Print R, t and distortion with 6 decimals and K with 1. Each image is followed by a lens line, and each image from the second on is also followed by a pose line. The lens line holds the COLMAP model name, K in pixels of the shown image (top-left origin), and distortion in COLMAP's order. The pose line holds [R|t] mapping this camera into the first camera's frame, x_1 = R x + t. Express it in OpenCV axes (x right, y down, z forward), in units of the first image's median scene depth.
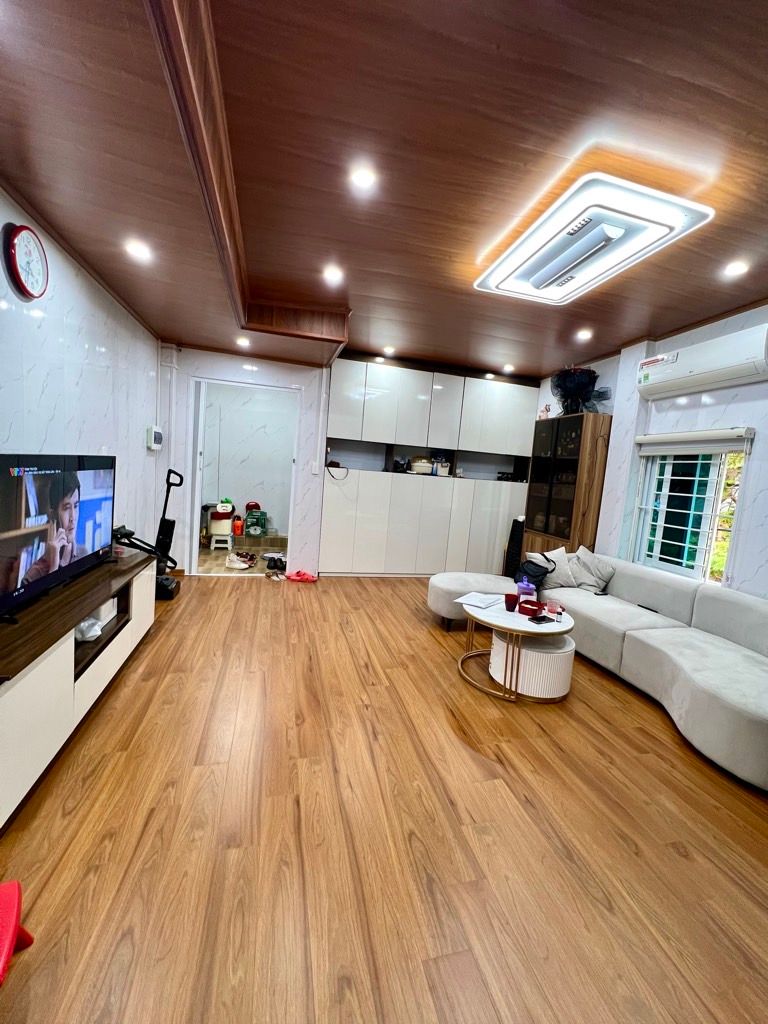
lens RADIAL K [[409.1, 0, 387.7], [0, 409.1, 509.0], [0, 0, 1]] dist [0.001230, -0.000344]
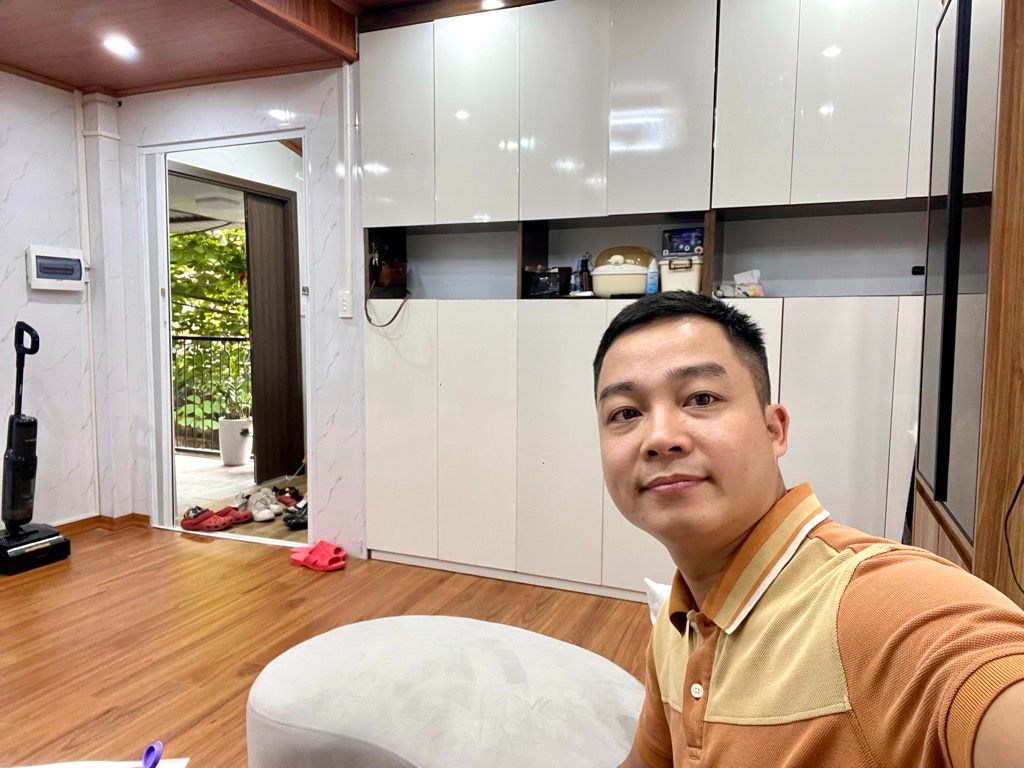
lens RADIAL K [[697.9, 0, 519.6], [0, 697.9, 381.7], [0, 0, 1]] dist [0.010267, -0.000802]
pose [[0.804057, -0.023505, -0.594087, 0.728726], [-0.001750, 0.999120, -0.041899, 0.021307], [0.594550, 0.034729, 0.803309, 0.948937]]
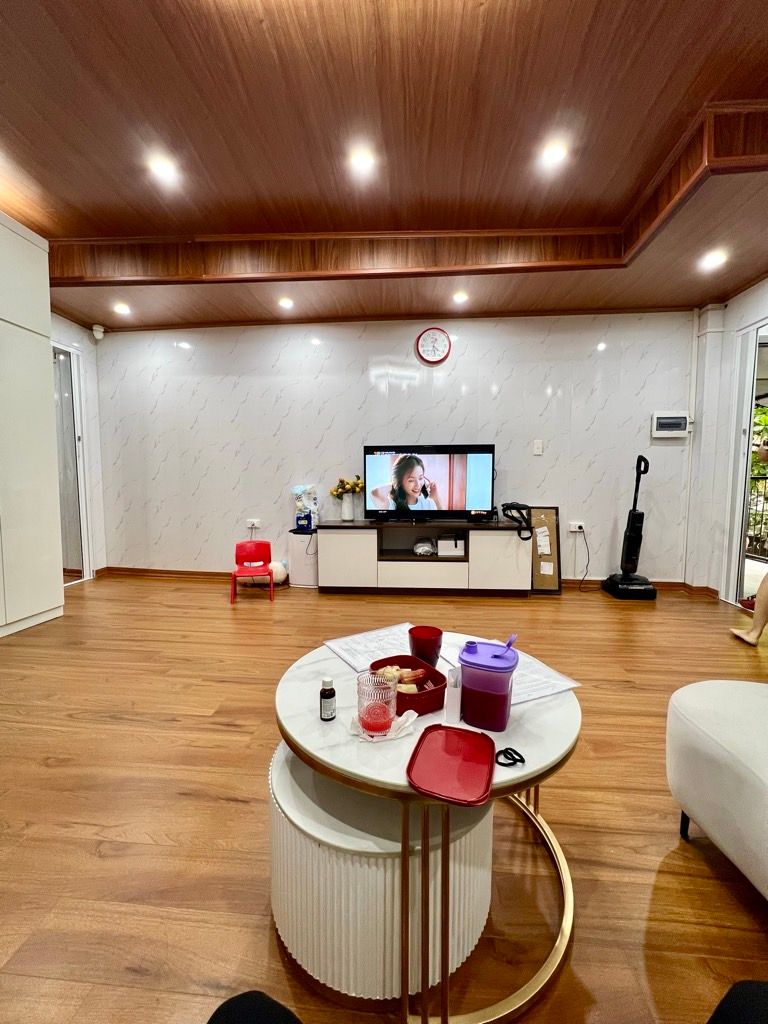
lens RADIAL K [[409.1, 0, 383.4], [0, 409.1, 509.0], [0, 0, 1]] dist [0.001230, -0.000344]
pose [[-0.332236, -0.017564, -0.943033, 0.714648], [-0.120026, 0.992485, 0.023801, 0.093208], [0.935528, 0.121096, -0.331847, 1.125599]]
